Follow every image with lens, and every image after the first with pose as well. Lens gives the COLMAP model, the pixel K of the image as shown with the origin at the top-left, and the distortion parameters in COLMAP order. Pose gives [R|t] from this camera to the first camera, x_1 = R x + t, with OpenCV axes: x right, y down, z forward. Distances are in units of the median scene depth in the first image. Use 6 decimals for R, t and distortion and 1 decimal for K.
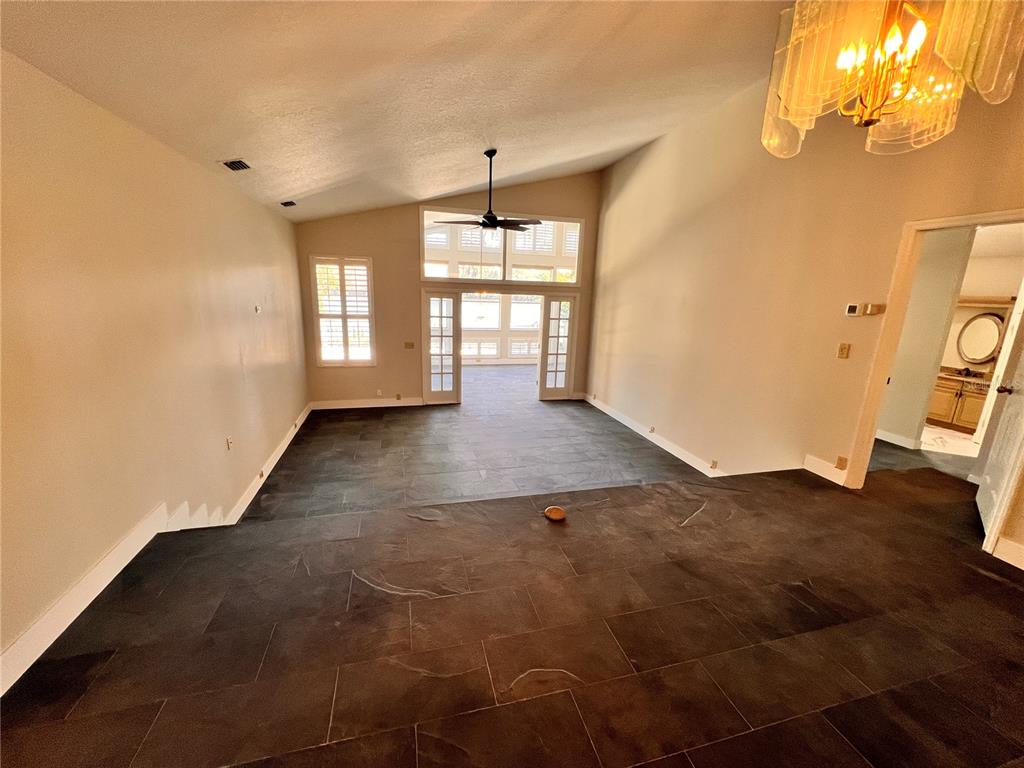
lens RADIAL K [[409.5, 0, 508.2], [0, 409.5, 386.0], [0, 0, 1]] dist [-0.001200, -0.000234]
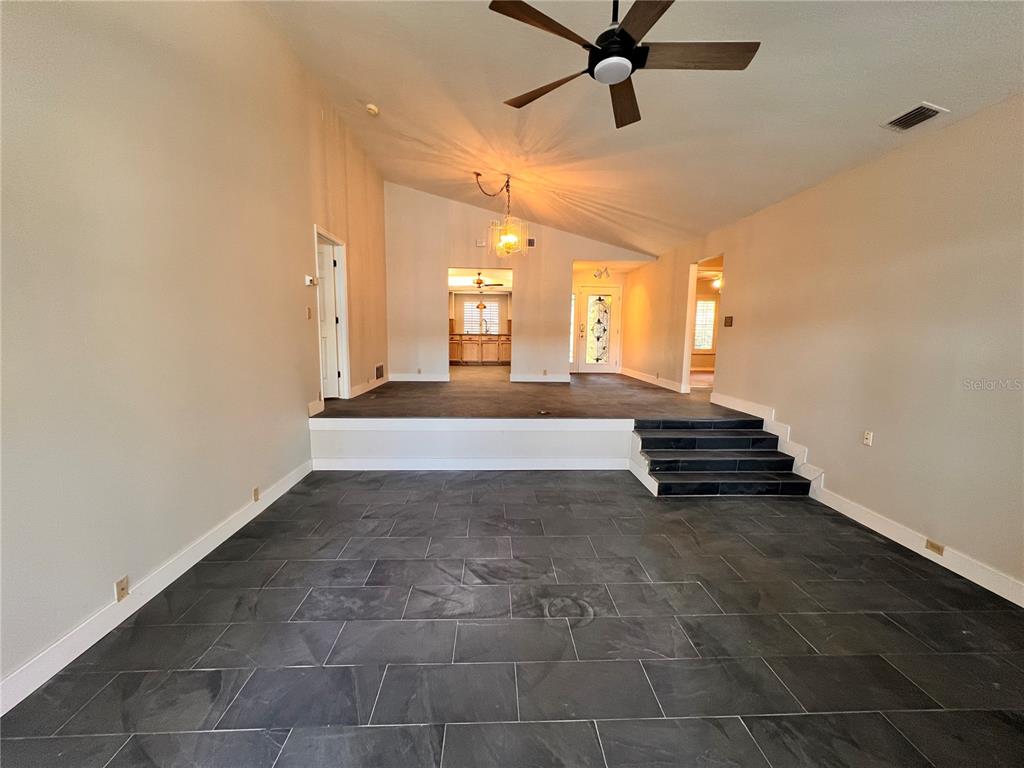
lens RADIAL K [[409.1, 0, 508.4], [0, 409.1, 385.2], [0, 0, 1]] dist [-0.001477, 0.000783]
pose [[-0.975439, -0.075084, 0.207080, -0.076968], [0.004403, 0.933278, 0.359129, -0.370035], [-0.220227, 0.351220, -0.910025, 2.326720]]
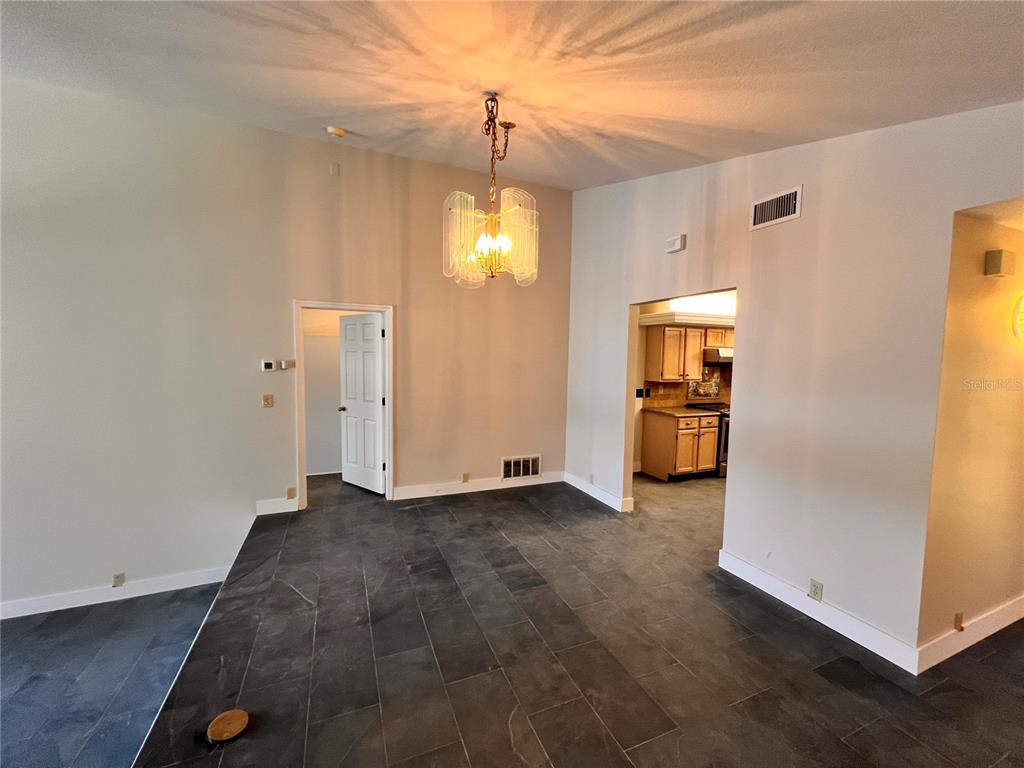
lens RADIAL K [[409.1, 0, 508.4], [0, 409.1, 385.2], [0, 0, 1]] dist [-0.001477, 0.000783]
pose [[-0.138487, -0.106562, 0.984615, -0.436282], [0.210814, 0.968237, 0.134441, -0.152746], [-0.967667, 0.226189, -0.111623, 0.499553]]
